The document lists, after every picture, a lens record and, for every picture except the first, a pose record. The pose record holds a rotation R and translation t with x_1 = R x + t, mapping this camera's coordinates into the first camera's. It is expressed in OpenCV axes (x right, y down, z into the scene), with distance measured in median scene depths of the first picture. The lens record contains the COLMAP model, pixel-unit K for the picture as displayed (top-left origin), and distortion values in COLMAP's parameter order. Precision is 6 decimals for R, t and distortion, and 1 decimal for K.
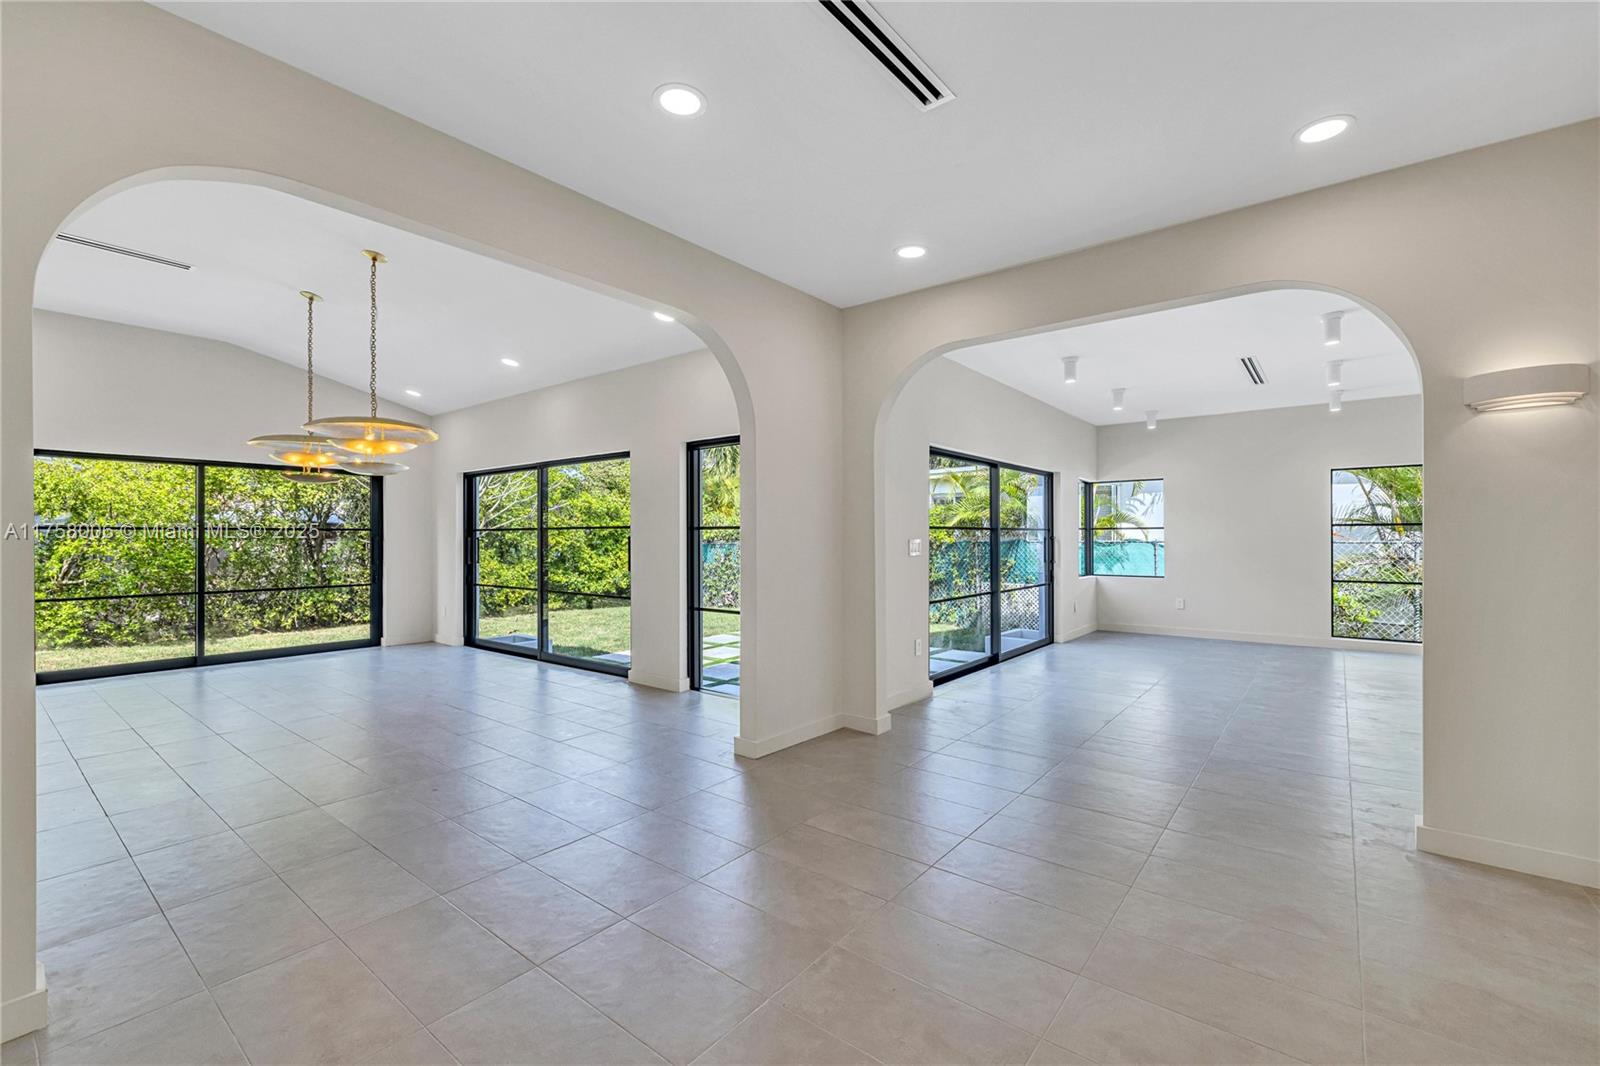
lens RADIAL K [[673.1, 0, 792.4], [0, 673.1, 532.8], [0, 0, 1]] dist [0.000876, 0.000489]
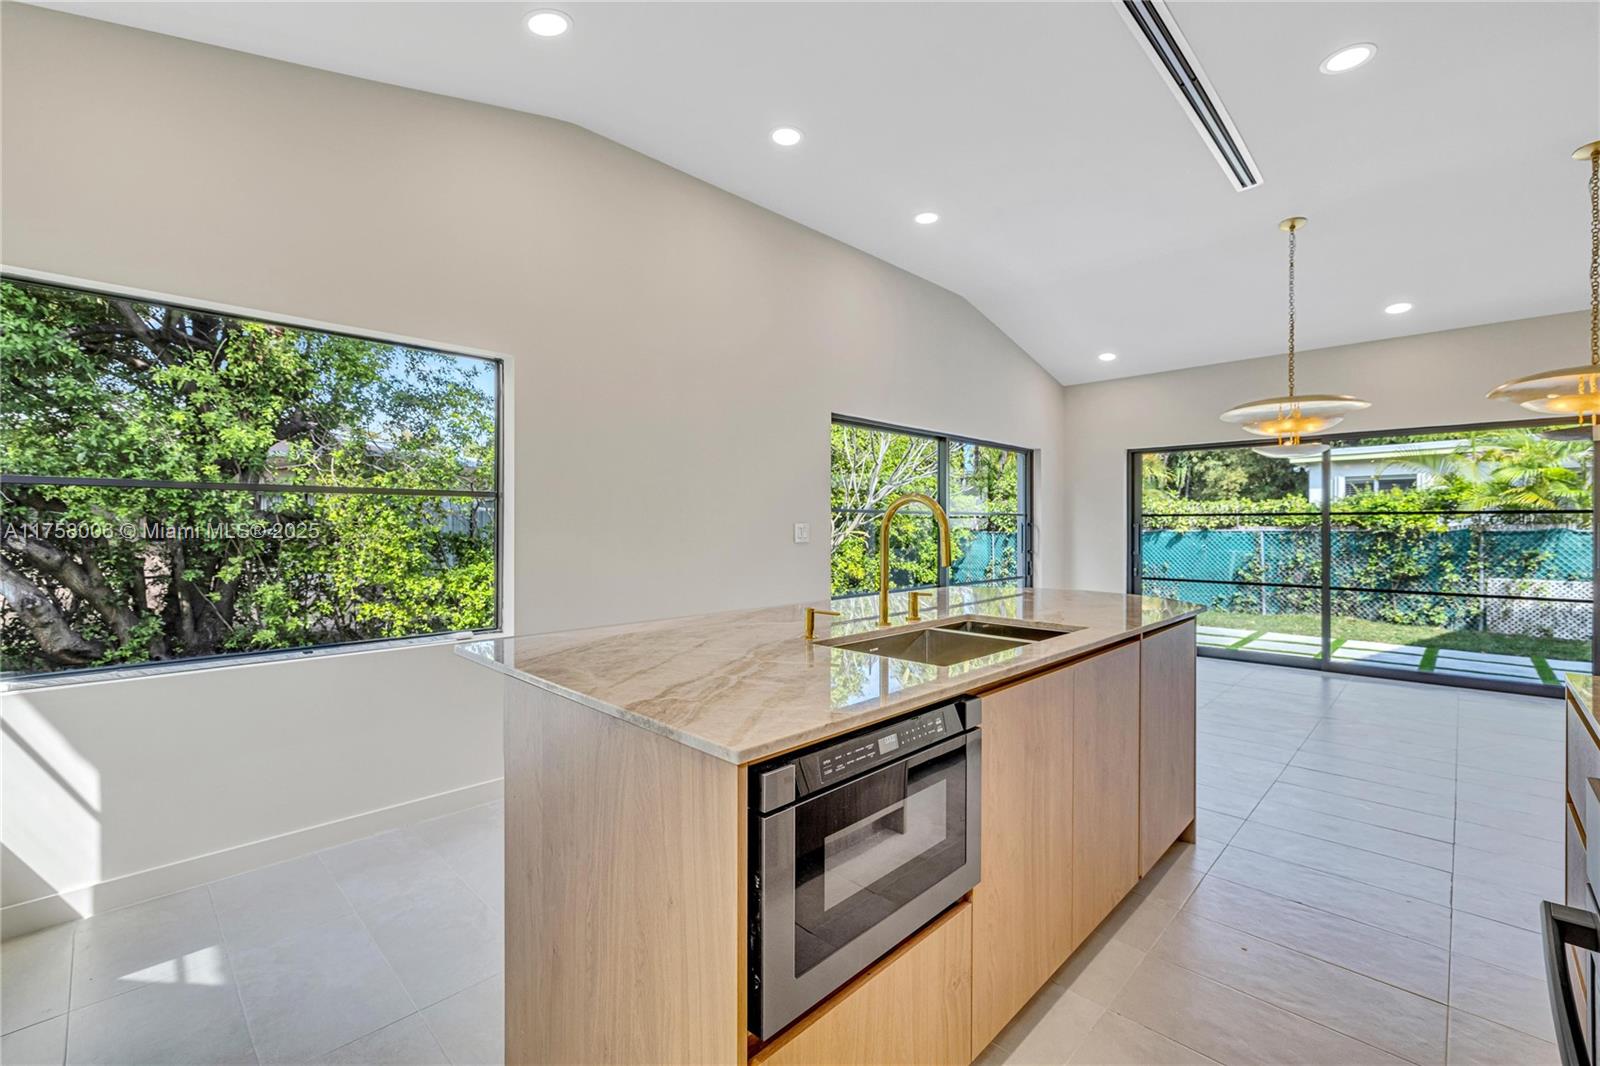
lens RADIAL K [[676.2, 0, 800.8], [0, 676.2, 528.8], [0, 0, 1]] dist [0.004355, -0.000985]
pose [[0.995309, 0.003517, -0.096681, -0.840701], [-0.002237, 0.999908, 0.013350, 0.002316], [0.096719, -0.013072, 0.995226, 0.091928]]
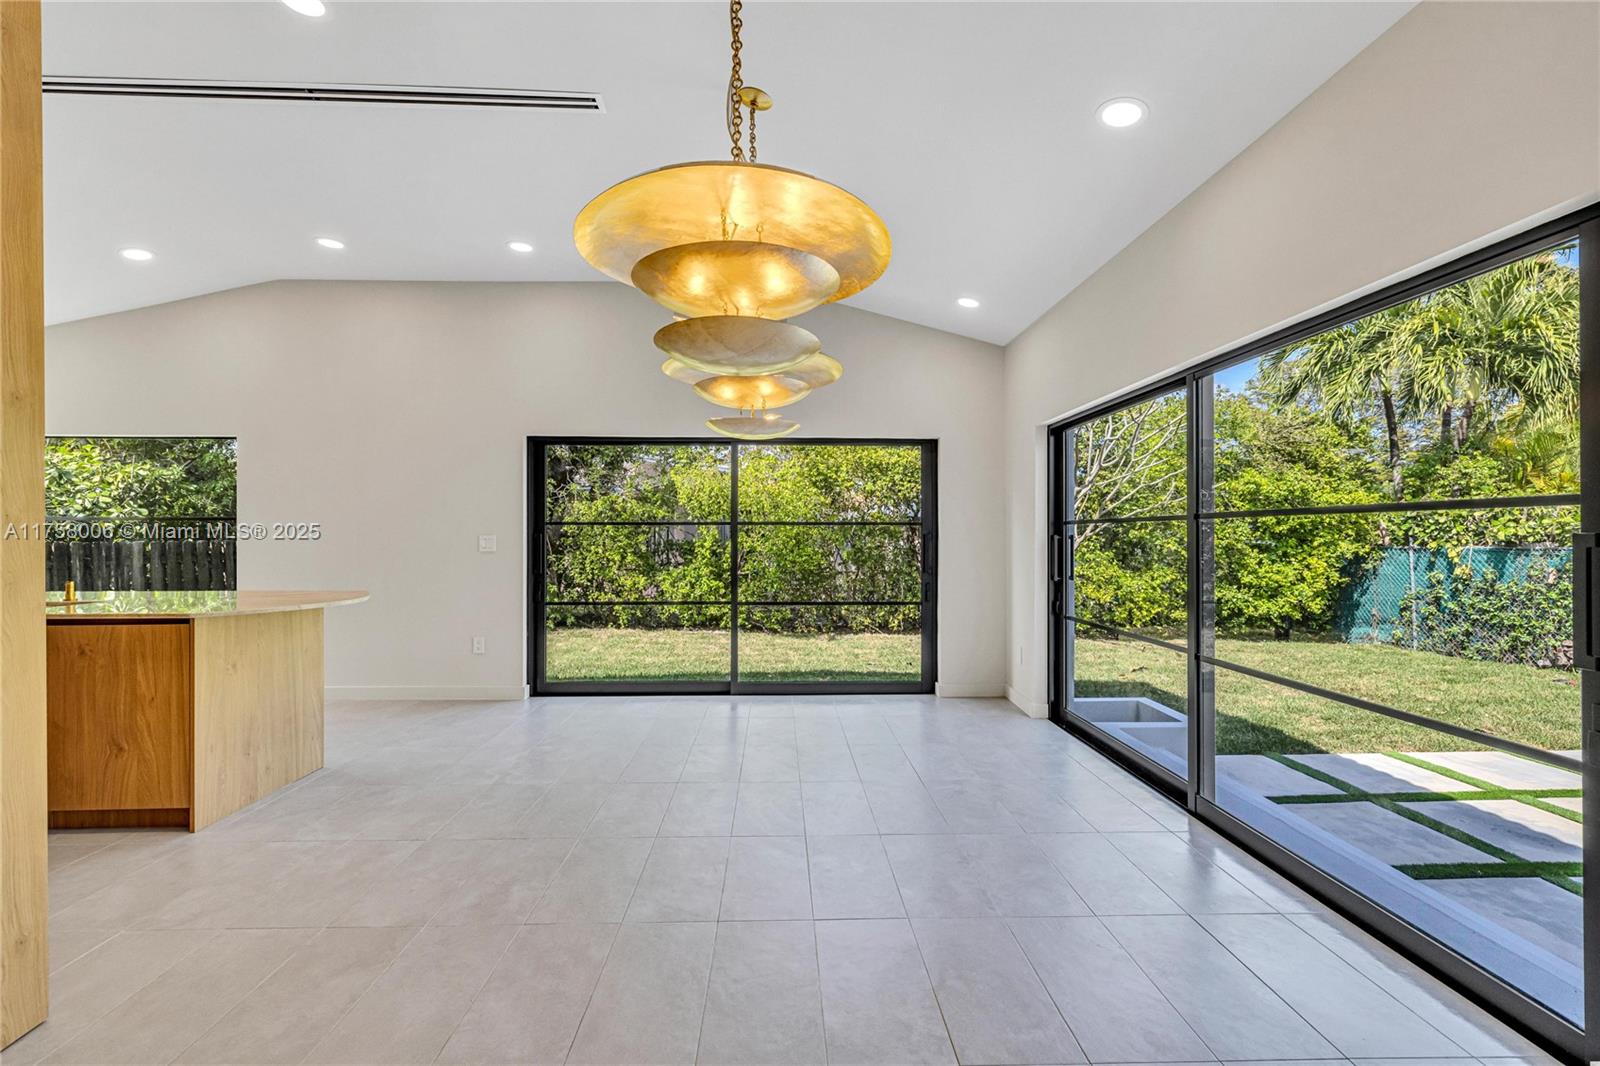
lens RADIAL K [[673.1, 0, 798.7], [0, 673.1, 536.0], [0, 0, 1]] dist [0.000876, 0.000489]
pose [[0.649177, 0.003499, -0.760629, -0.185568], [0.003015, 0.999970, 0.007173, 0.002432], [0.760632, -0.006950, 0.649147, 0.460336]]
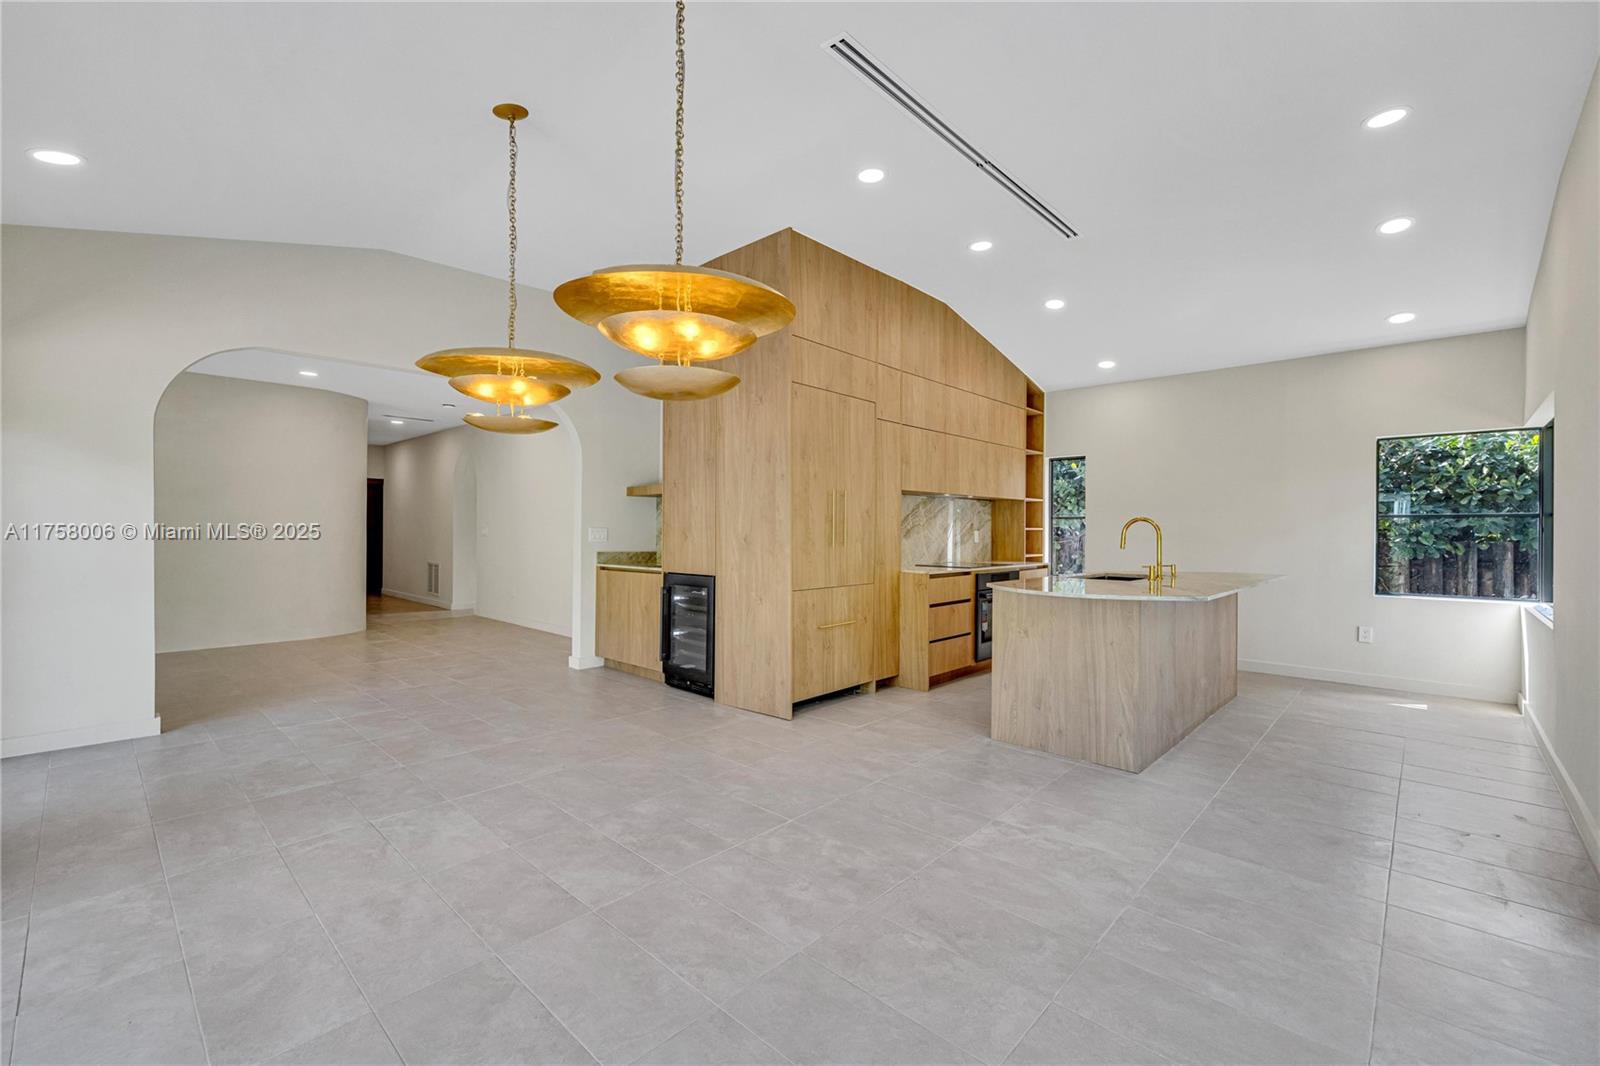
lens RADIAL K [[673.1, 0, 794.2], [0, 673.1, 530.1], [0, 0, 1]] dist [0.000876, 0.000489]
pose [[-0.996670, -0.004450, 0.081417, -0.565513], [-0.004997, 0.999966, -0.006520, 0.008770], [-0.081385, -0.006905, -0.996659, 0.973449]]
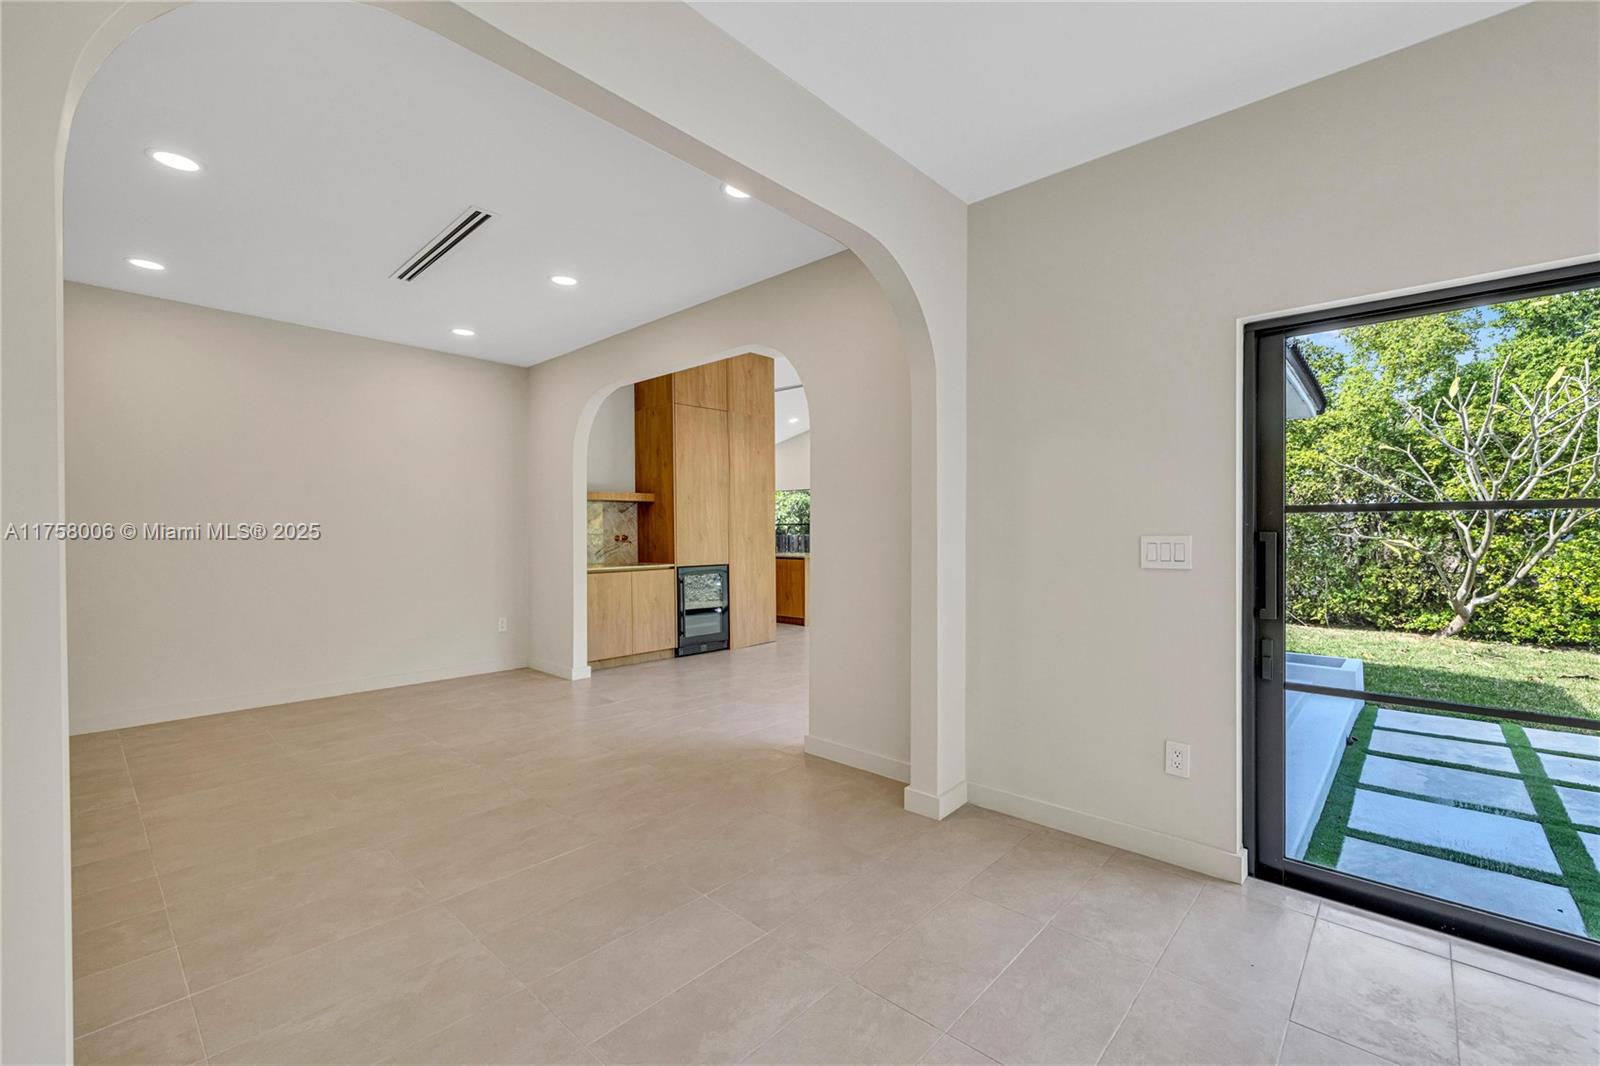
lens RADIAL K [[673.1, 0, 804.0], [0, 673.1, 534.9], [0, 0, 1]] dist [0.000876, 0.000489]
pose [[-0.063157, 0.006686, -0.997981, 0.458465], [0.008460, 0.999945, 0.006164, 0.002916], [0.997968, -0.008054, -0.063211, 0.518537]]
